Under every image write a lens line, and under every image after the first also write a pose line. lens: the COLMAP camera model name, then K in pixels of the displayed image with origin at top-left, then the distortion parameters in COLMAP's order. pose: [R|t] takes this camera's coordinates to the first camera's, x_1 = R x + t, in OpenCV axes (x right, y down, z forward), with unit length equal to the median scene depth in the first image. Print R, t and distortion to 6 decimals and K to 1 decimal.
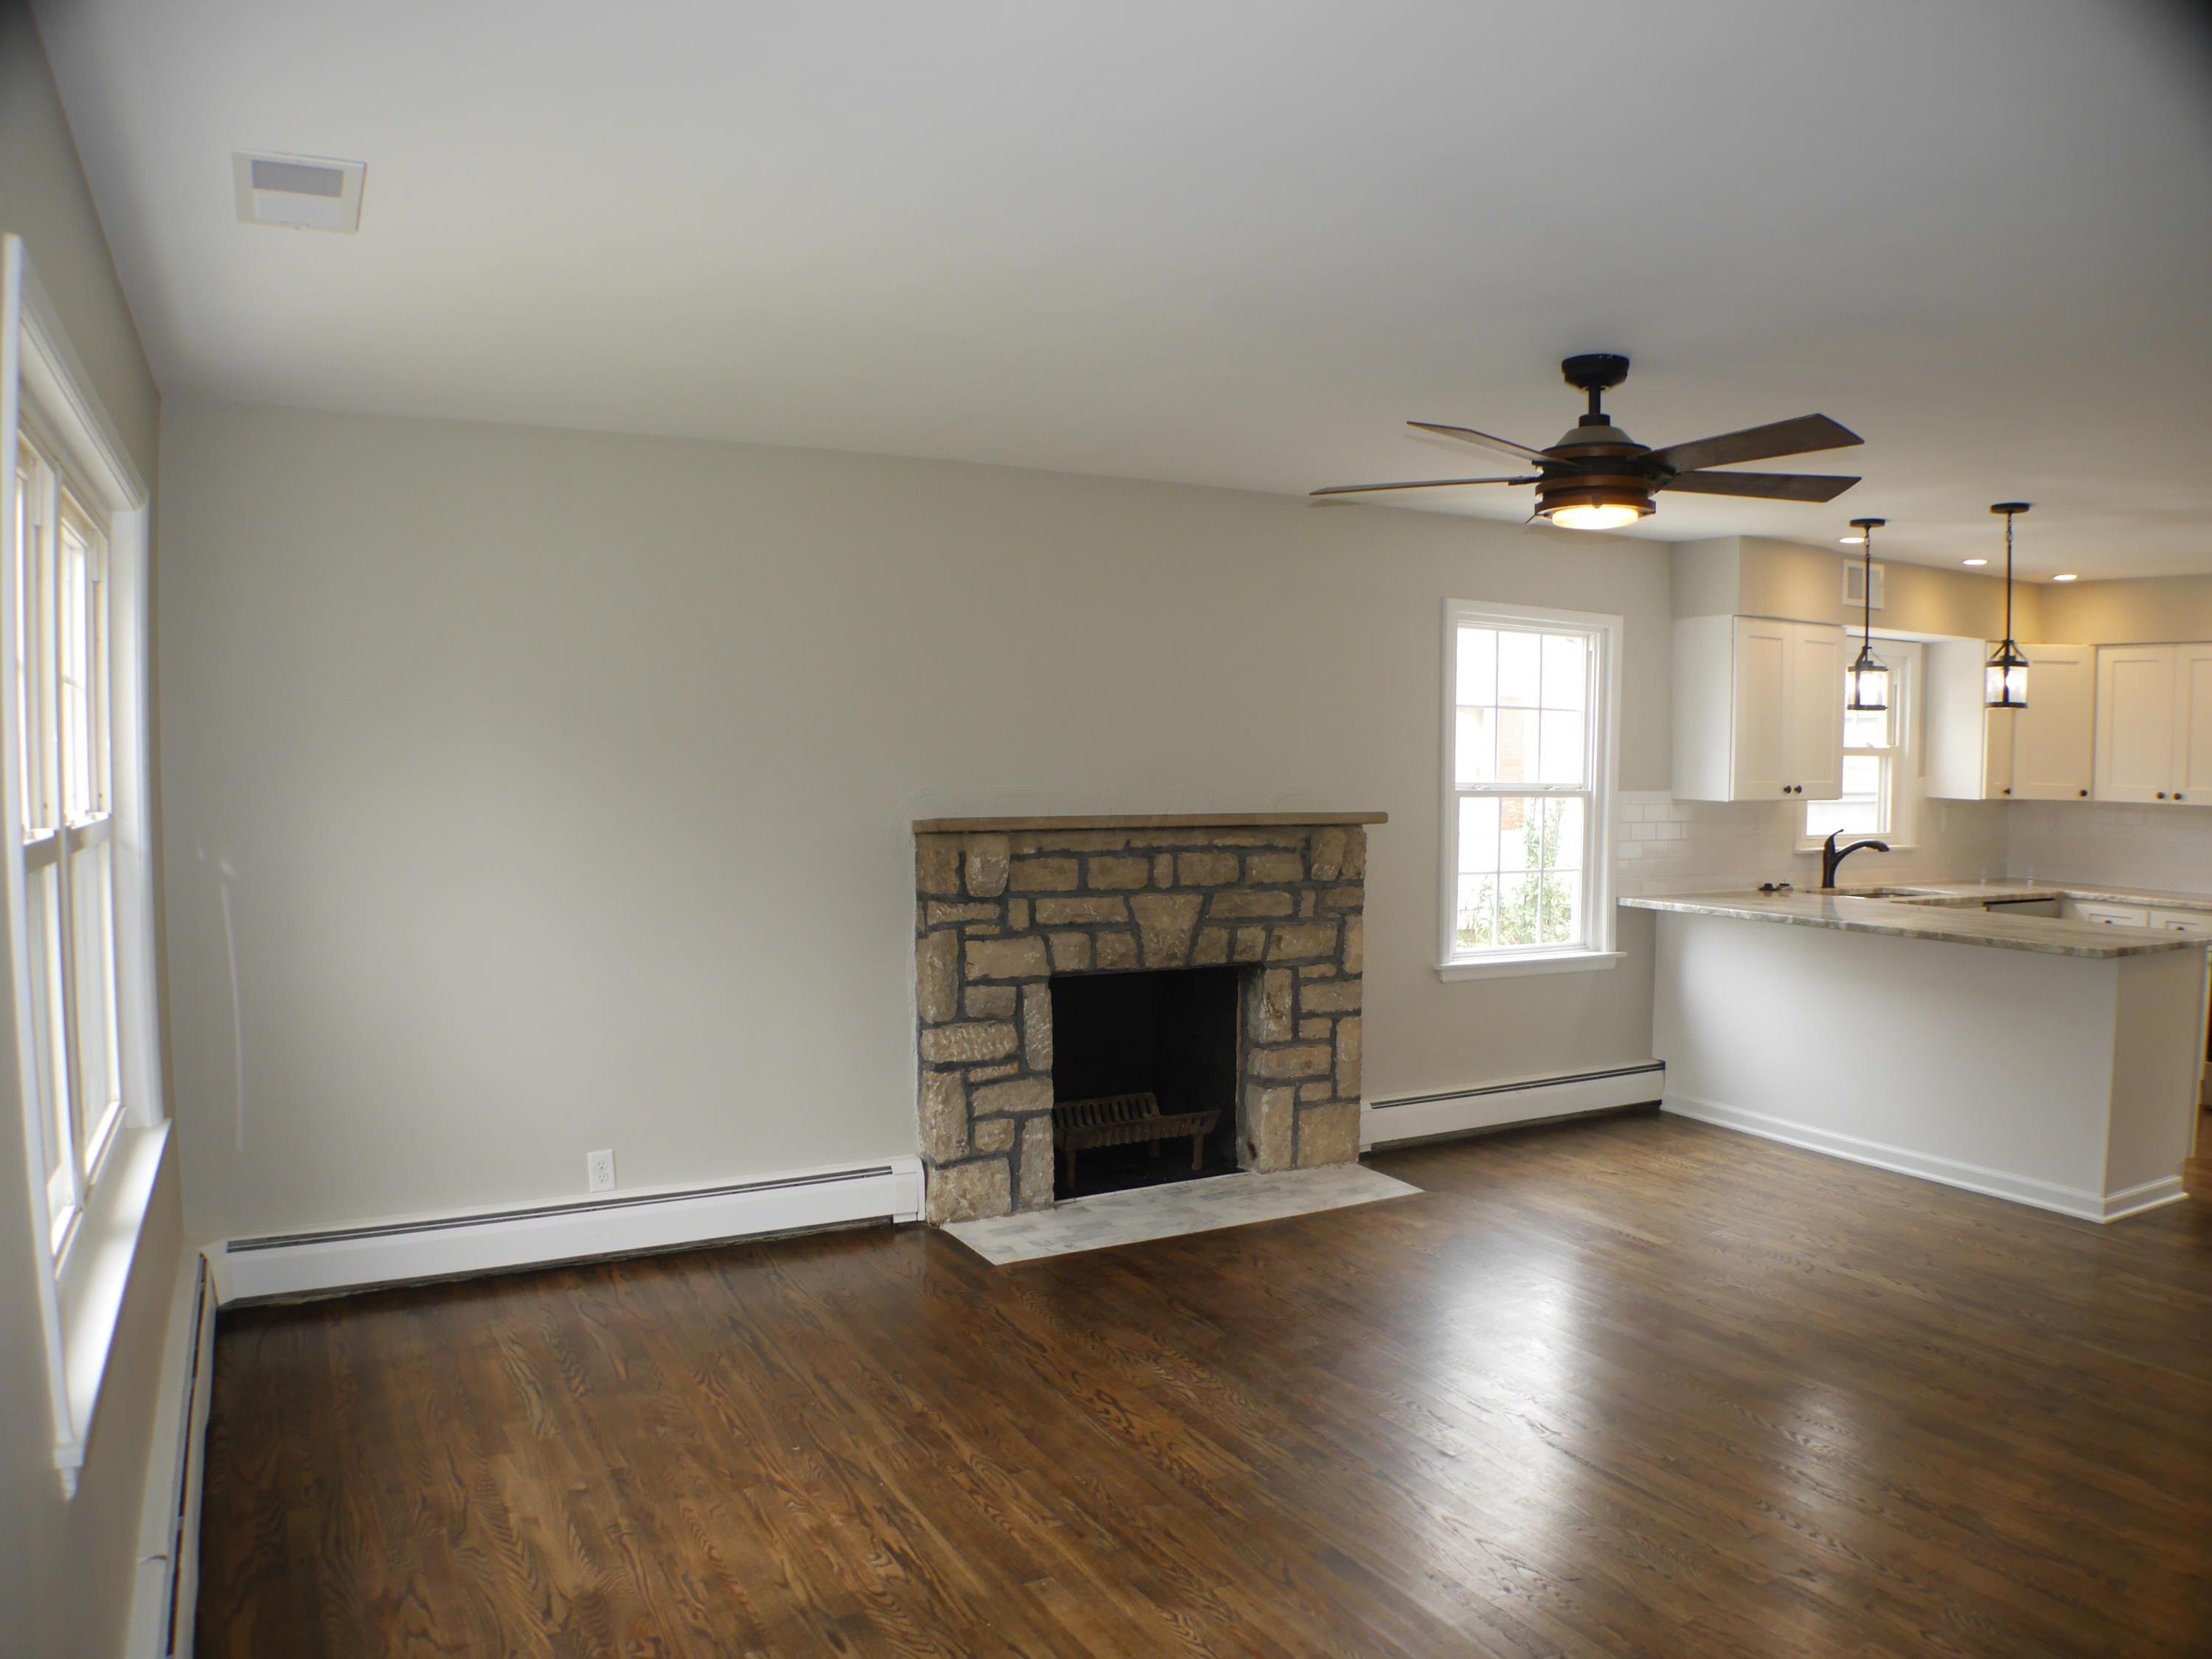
lens RADIAL K [[1547.6, 0, 1106.0], [0, 1547.6, 829.5], [0, 0, 1]] dist [-0.145626, 0.000496]
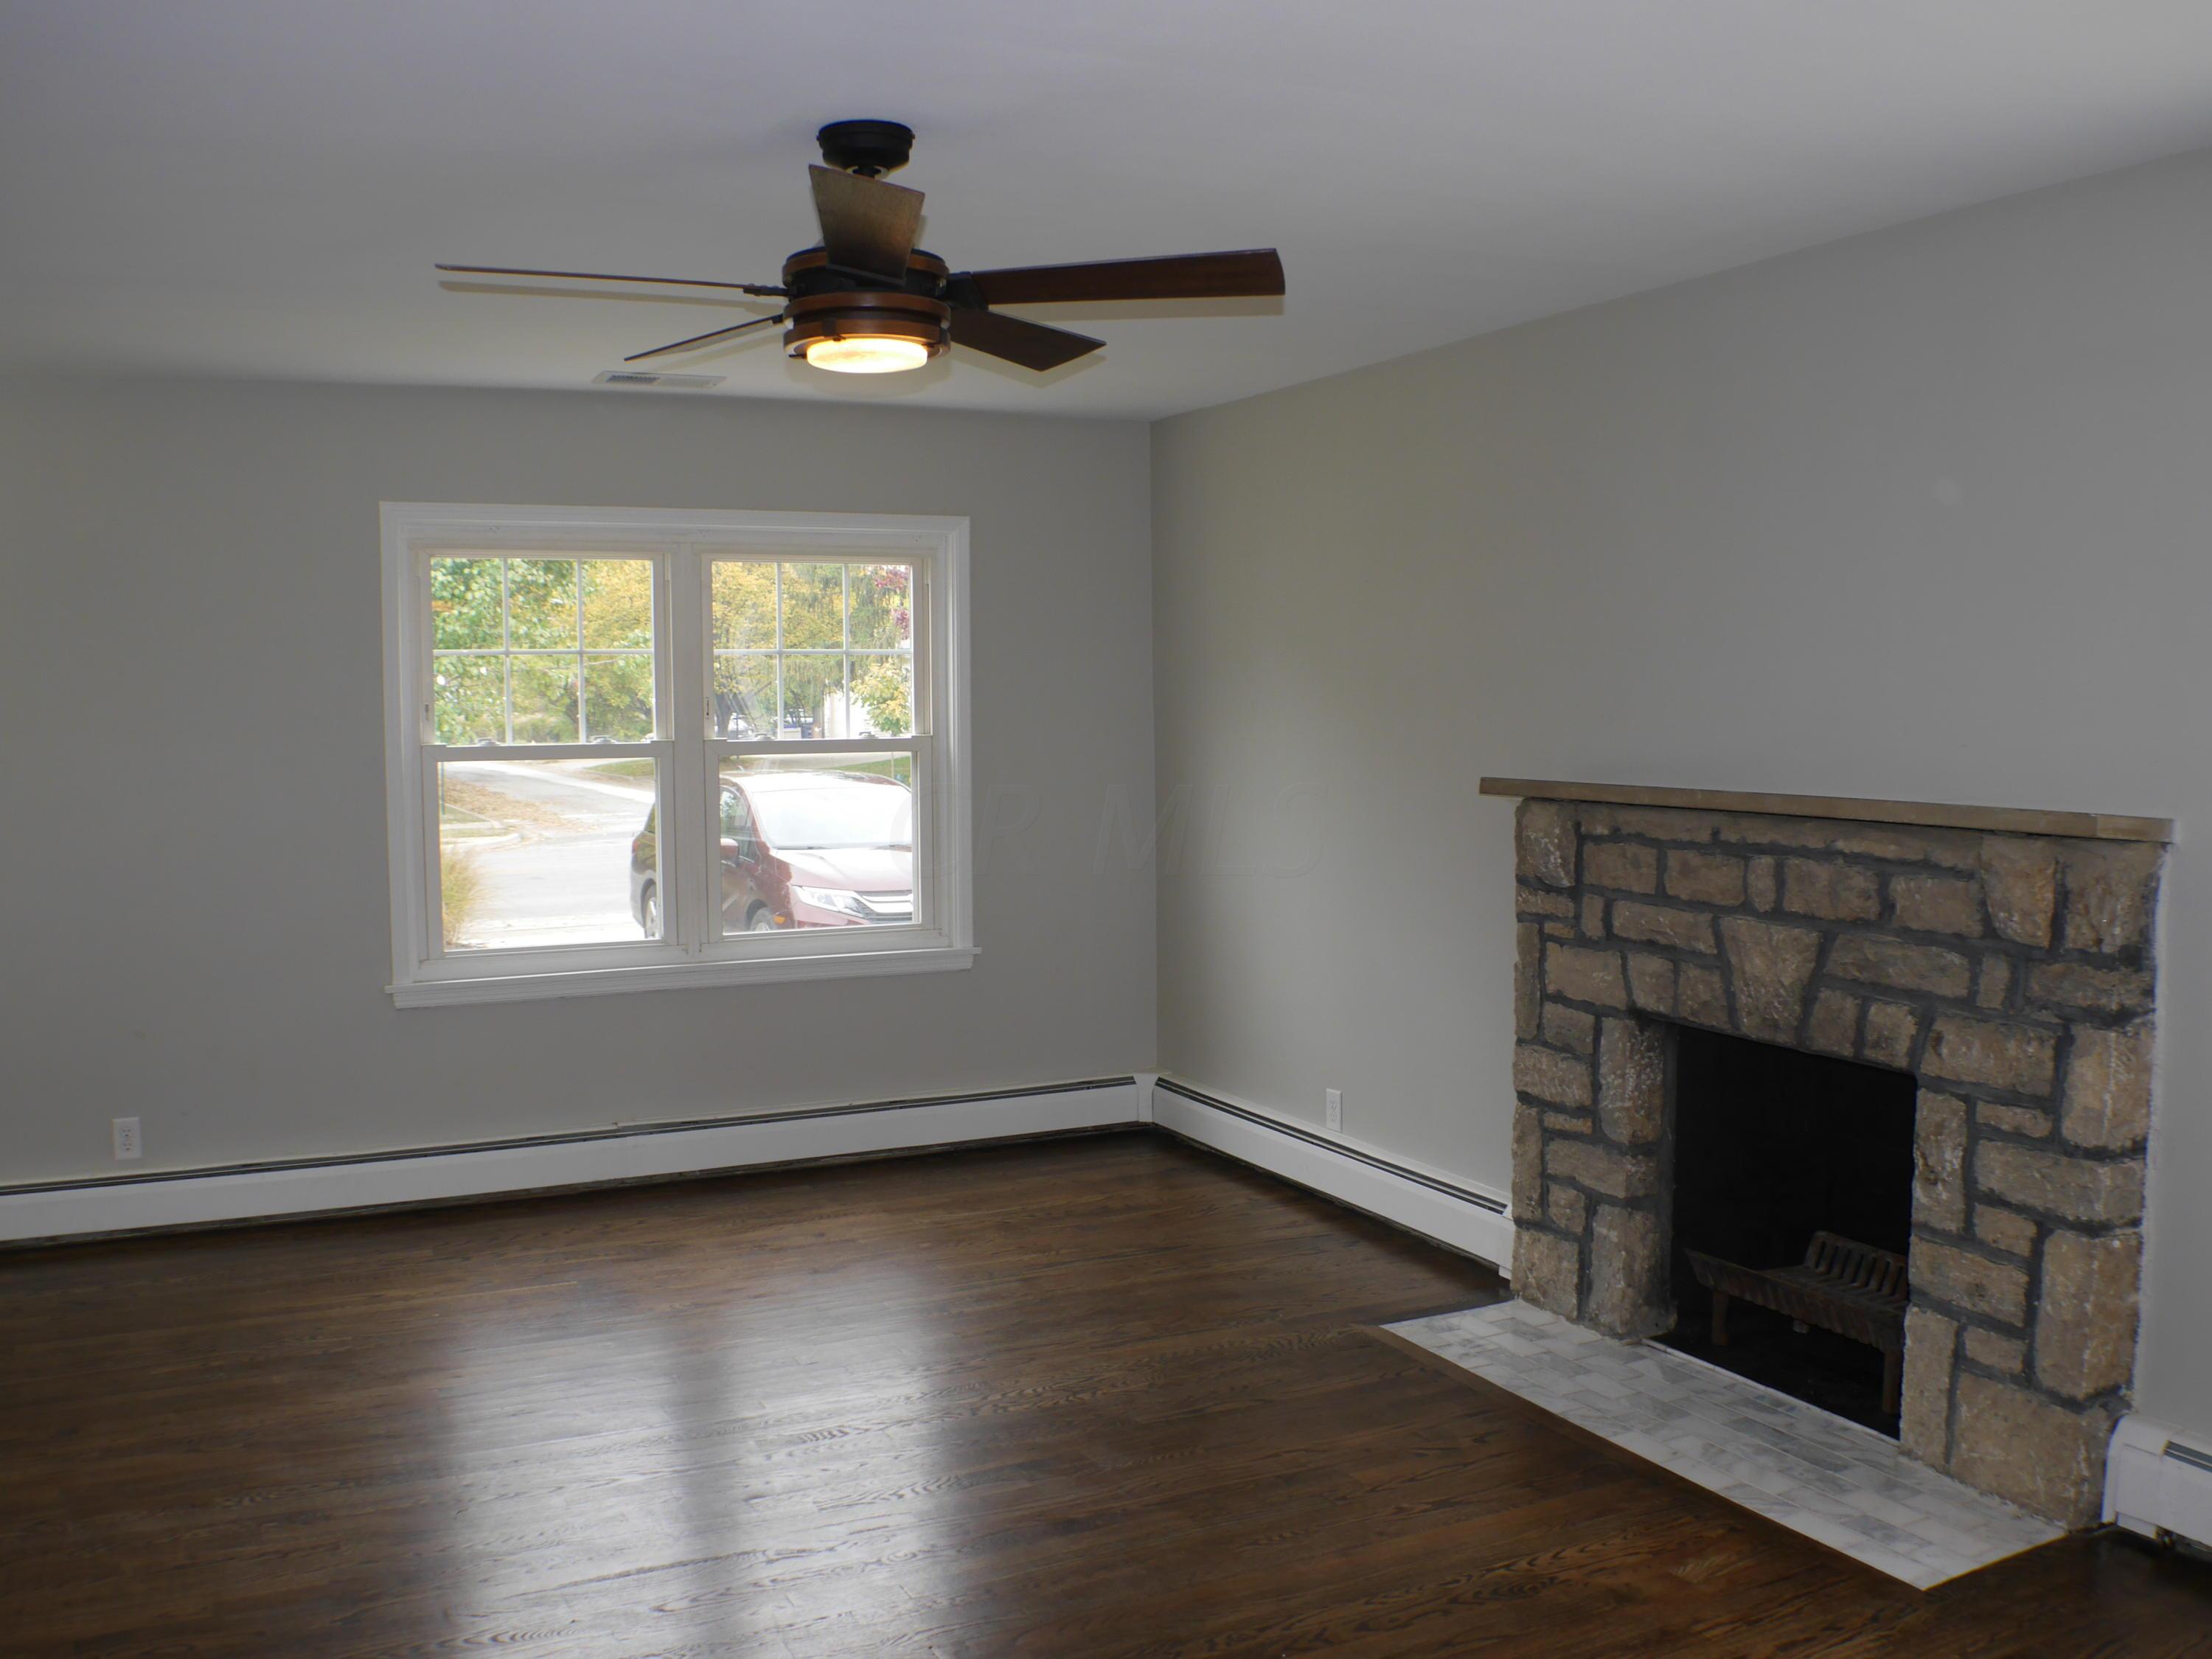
lens RADIAL K [[1911.0, 0, 1106.0], [0, 1911.0, 829.5], [0, 0, 1]] dist [-0.133987, -0.007413]
pose [[-0.046667, 0.059524, -0.997135, 0.807631], [-0.046281, 0.997022, 0.061683, -0.029197], [0.997838, 0.049027, -0.043773, 0.776836]]
